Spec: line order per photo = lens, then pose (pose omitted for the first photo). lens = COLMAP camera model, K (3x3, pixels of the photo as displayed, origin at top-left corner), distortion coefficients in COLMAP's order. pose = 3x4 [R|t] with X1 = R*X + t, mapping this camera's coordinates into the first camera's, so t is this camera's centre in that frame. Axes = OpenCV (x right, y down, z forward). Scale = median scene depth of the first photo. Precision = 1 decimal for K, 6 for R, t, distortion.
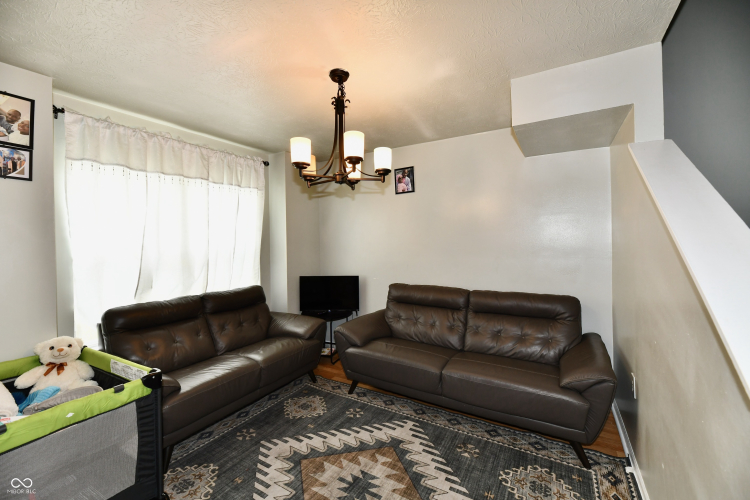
lens RADIAL K [[306.7, 0, 379.4], [0, 306.7, 242.9], [0, 0, 1]] dist [-0.002841, -0.003144]
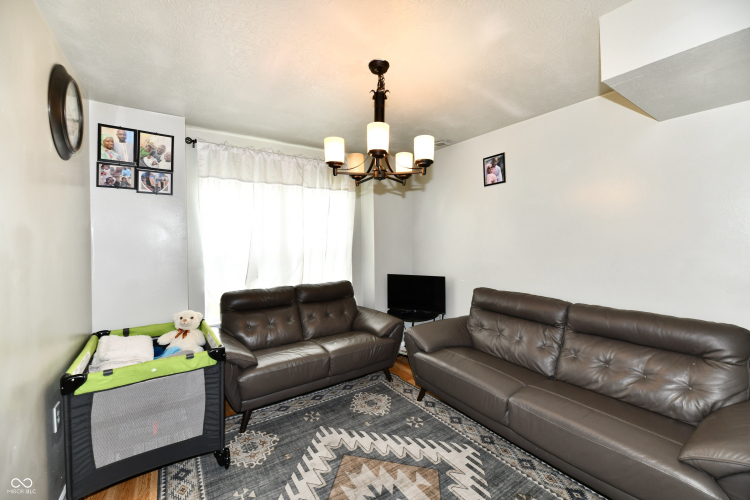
lens RADIAL K [[306.7, 0, 373.1], [0, 306.7, 242.9], [0, 0, 1]] dist [-0.002841, -0.003144]
pose [[0.906720, 0.008163, -0.421653, 0.206042], [-0.005594, 0.999958, 0.007328, -0.002725], [0.421695, -0.004286, 0.906728, 0.097812]]
